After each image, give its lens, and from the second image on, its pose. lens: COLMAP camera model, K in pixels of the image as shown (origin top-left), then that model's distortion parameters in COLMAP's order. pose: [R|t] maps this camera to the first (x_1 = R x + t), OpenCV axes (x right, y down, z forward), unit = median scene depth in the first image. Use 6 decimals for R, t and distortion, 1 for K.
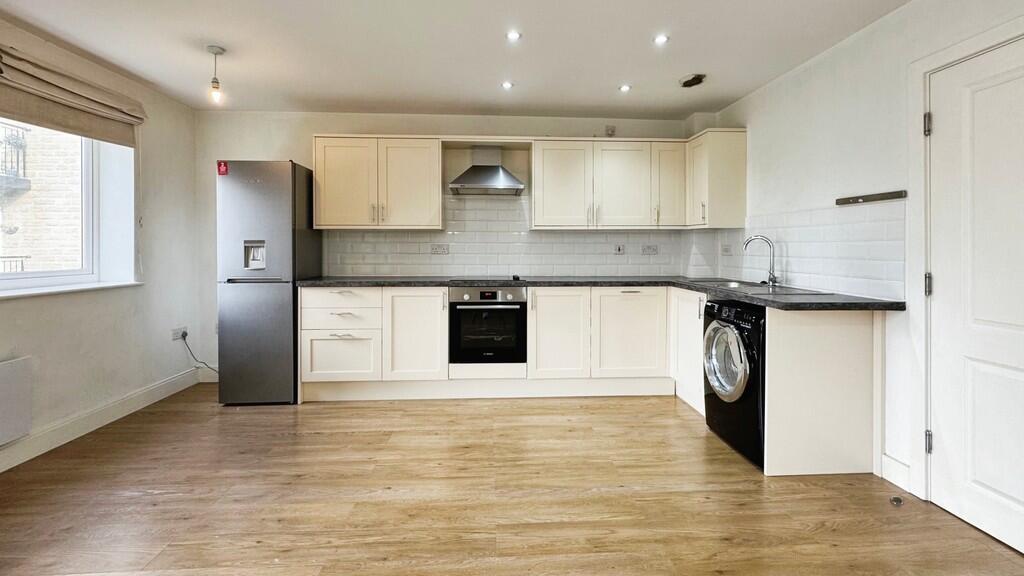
lens RADIAL K [[420.4, 0, 512.4], [0, 420.4, 247.9], [0, 0, 1]] dist [-0.000880, -0.000405]
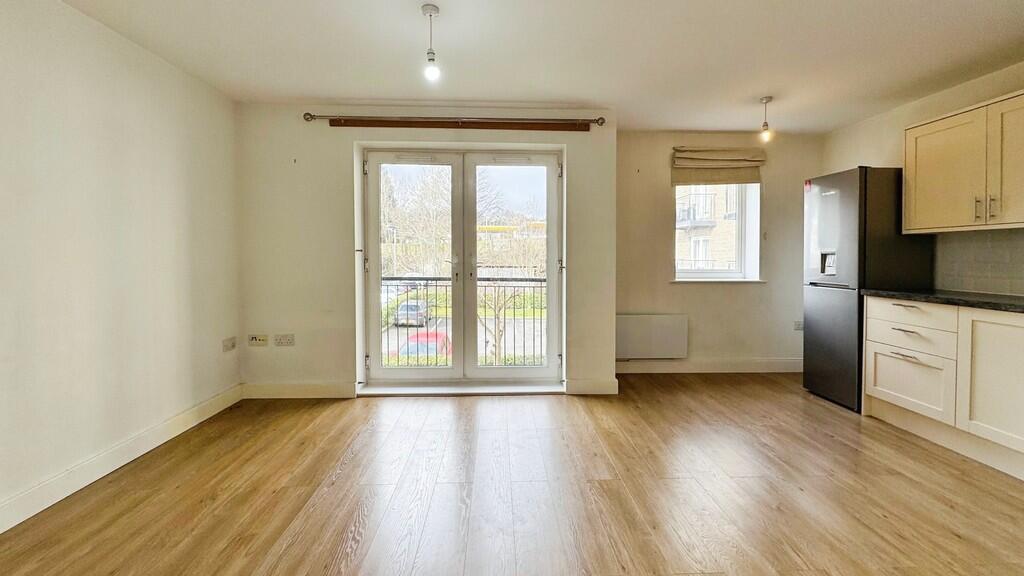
lens RADIAL K [[415.5, 0, 511.6], [0, 415.5, 267.1], [0, 0, 1]] dist [-0.001061, -0.000633]
pose [[-0.022262, 0.027768, -0.999366, 0.487148], [-0.001485, 0.999612, 0.027808, 0.001996], [0.999751, 0.002103, -0.022212, 0.214037]]
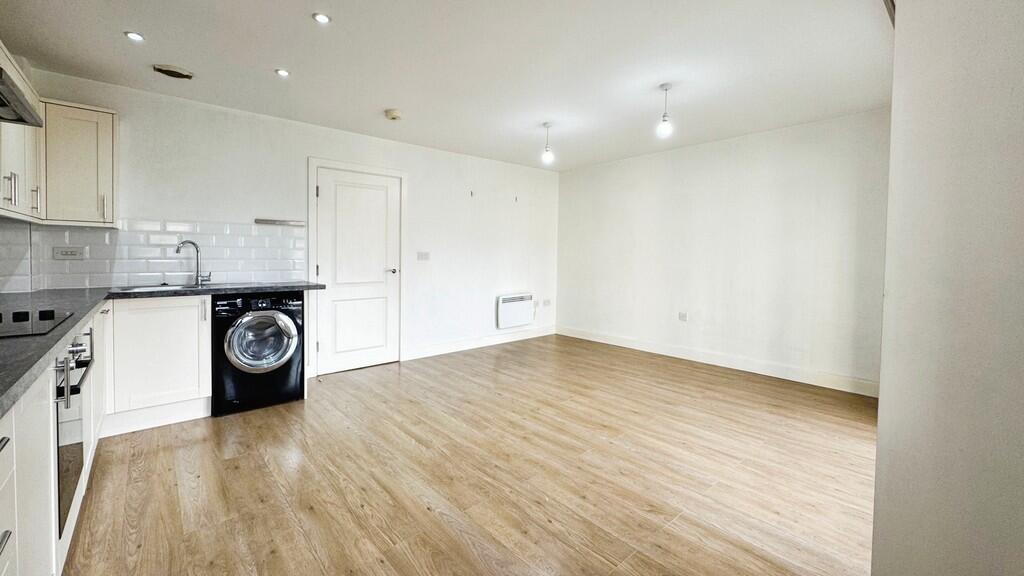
lens RADIAL K [[415.5, 0, 511.6], [0, 415.5, 267.1], [0, 0, 1]] dist [-0.001061, -0.000633]
pose [[-0.613417, -0.027849, 0.789268, -0.764078], [-0.005998, 0.999514, 0.030606, 0.002213], [-0.789736, 0.014040, -0.613286, 0.961356]]
